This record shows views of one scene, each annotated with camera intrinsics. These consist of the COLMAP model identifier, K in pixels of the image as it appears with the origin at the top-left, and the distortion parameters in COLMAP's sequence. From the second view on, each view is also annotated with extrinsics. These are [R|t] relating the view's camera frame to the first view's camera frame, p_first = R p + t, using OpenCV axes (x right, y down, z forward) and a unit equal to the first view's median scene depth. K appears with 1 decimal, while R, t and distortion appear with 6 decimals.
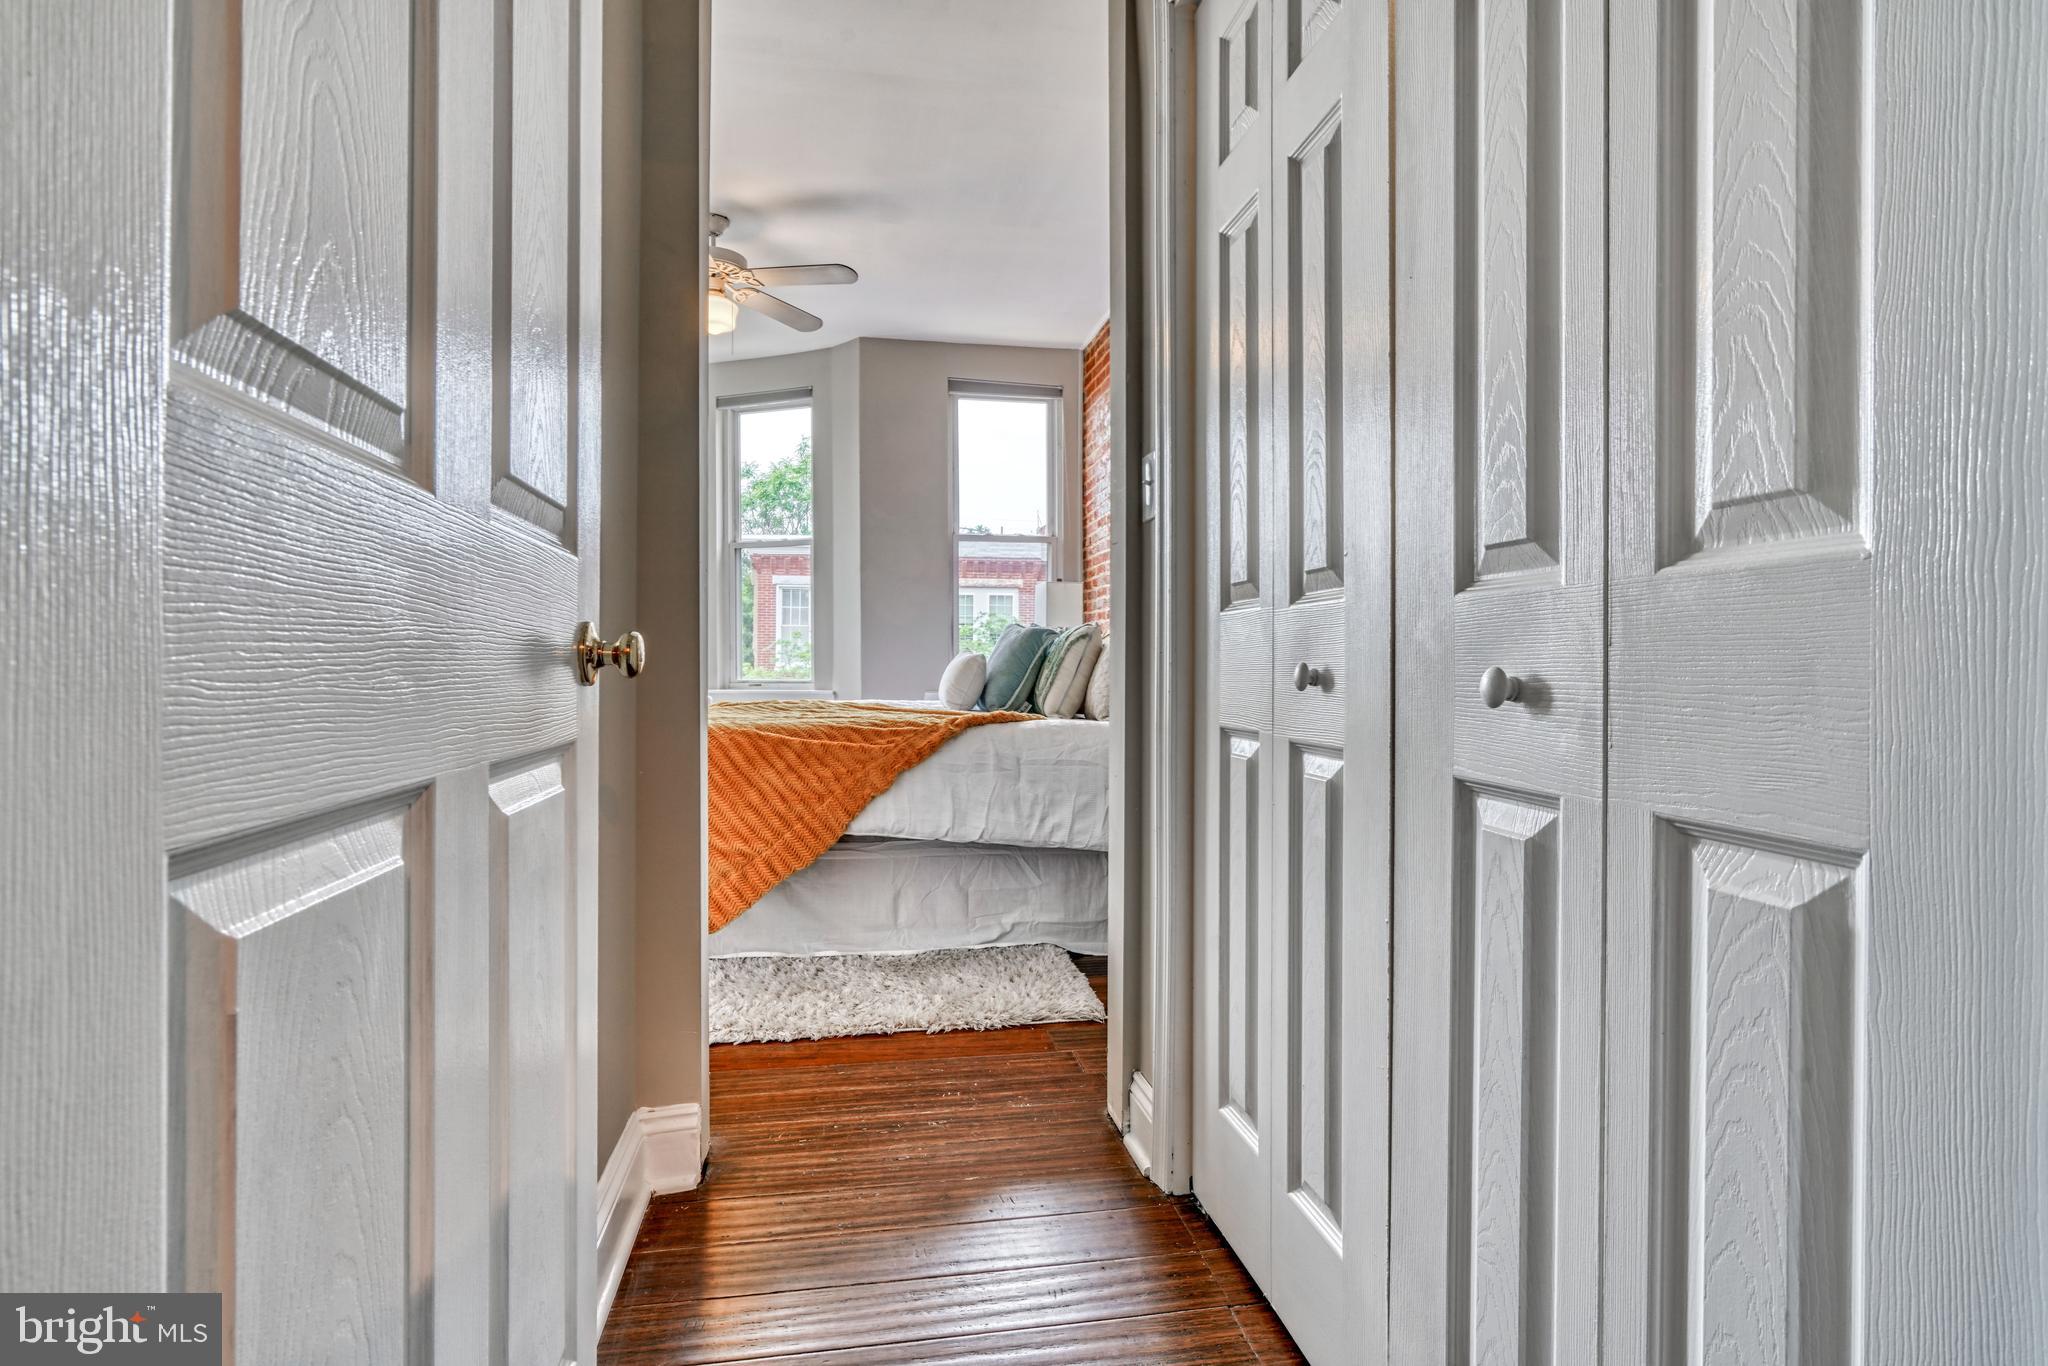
lens RADIAL K [[940.2, 0, 1004.1], [0, 940.2, 669.8], [0, 0, 1]] dist [-0.001934, -0.000245]
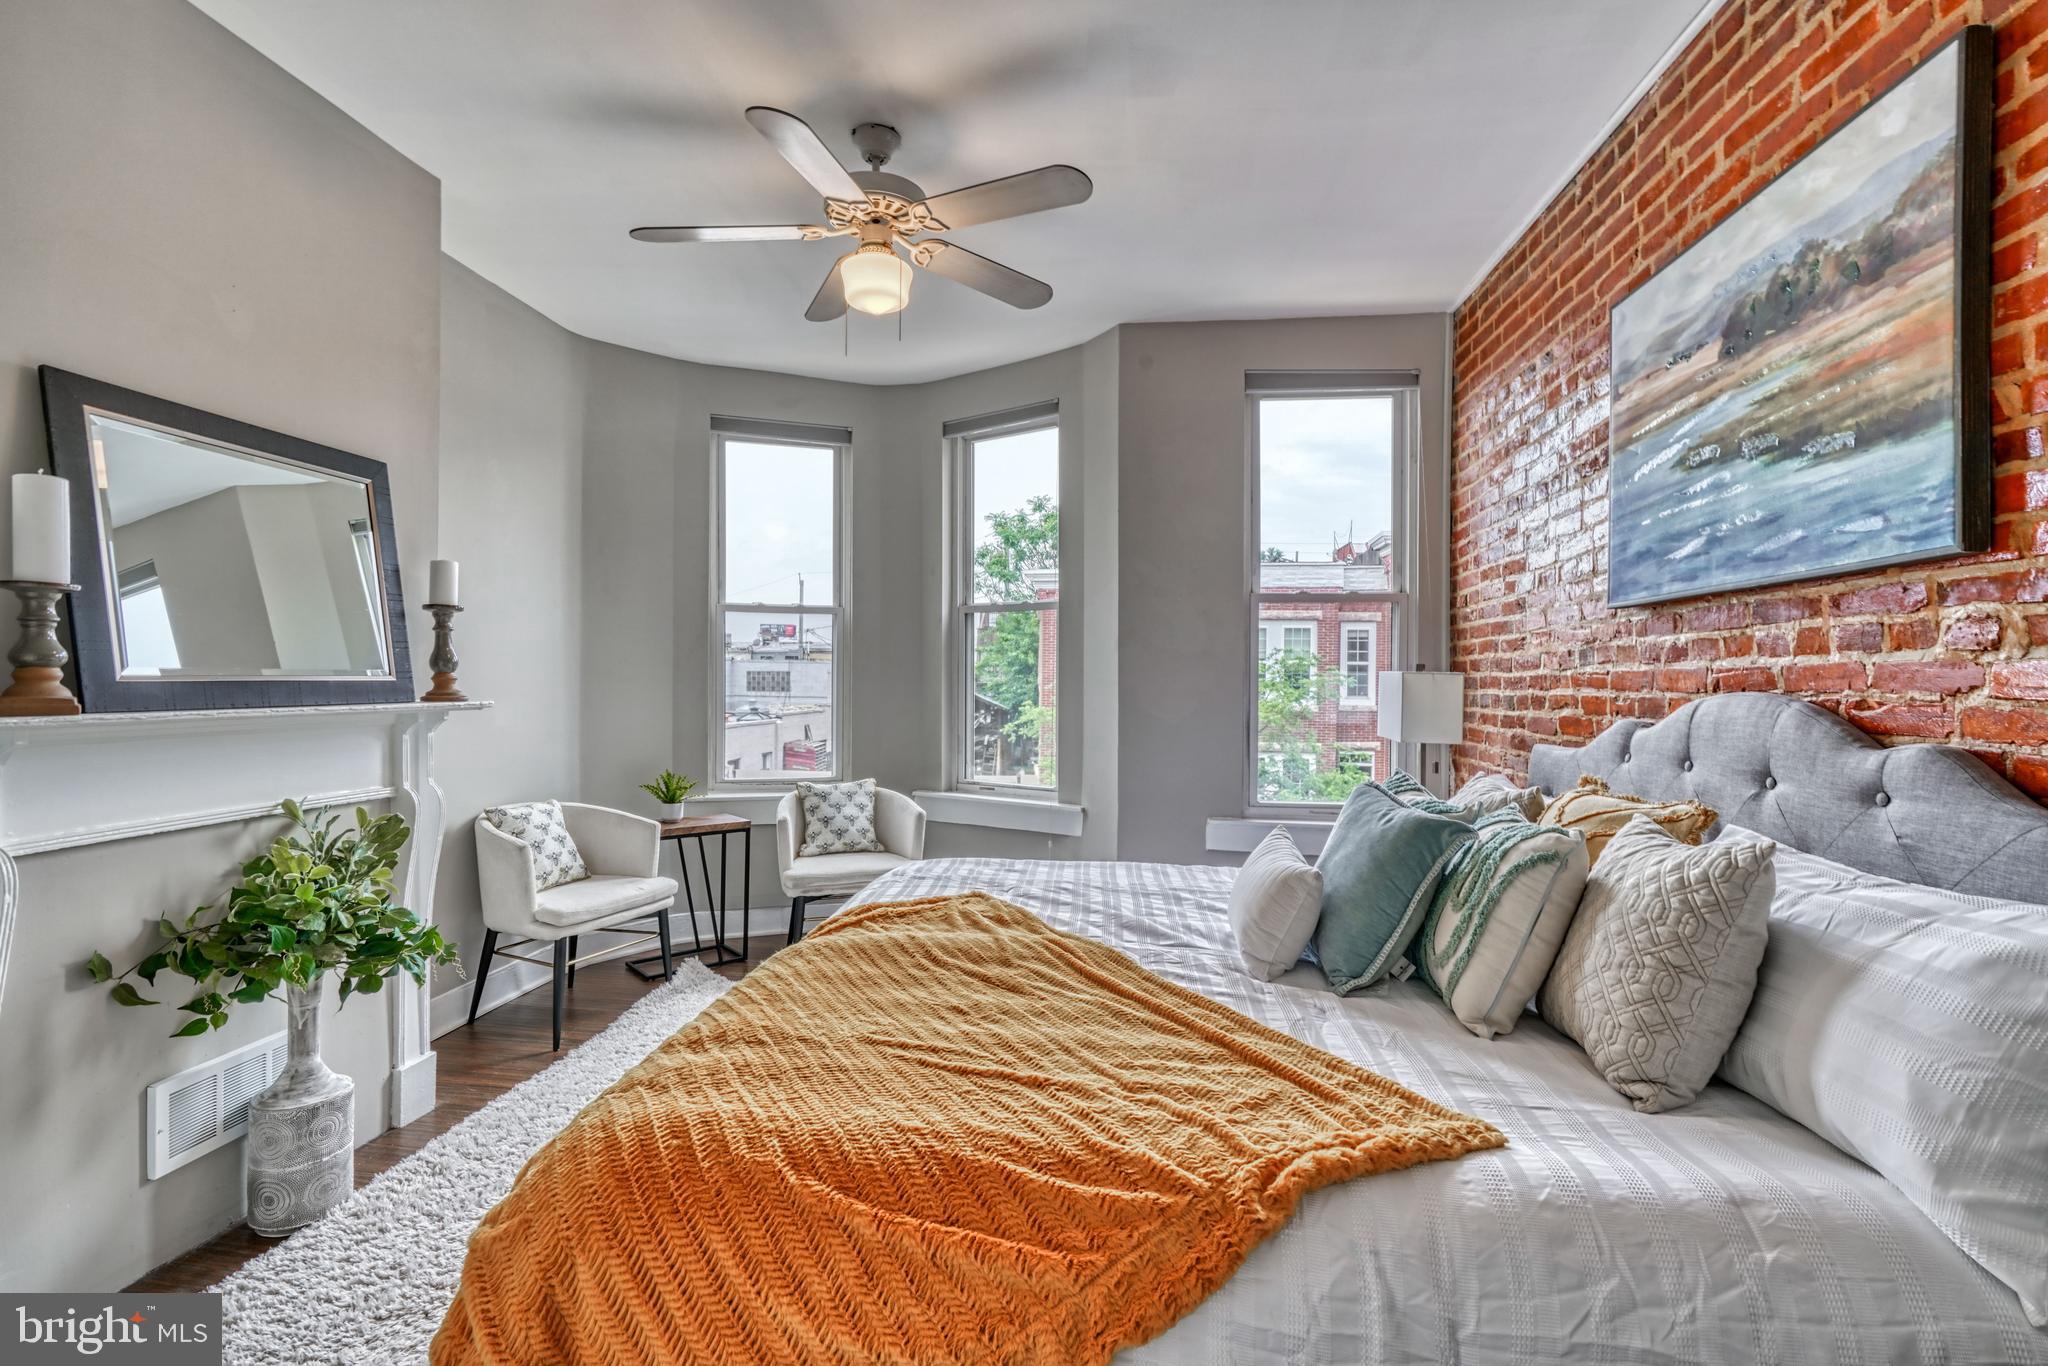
lens RADIAL K [[940.2, 0, 1037.3], [0, 940.2, 684.3], [0, 0, 1]] dist [-0.001934, -0.000245]
pose [[0.963698, 0.005189, -0.266943, -0.020529], [-0.008892, 0.999880, -0.012664, -0.067916], [0.266845, 0.014577, 0.963629, 0.292061]]
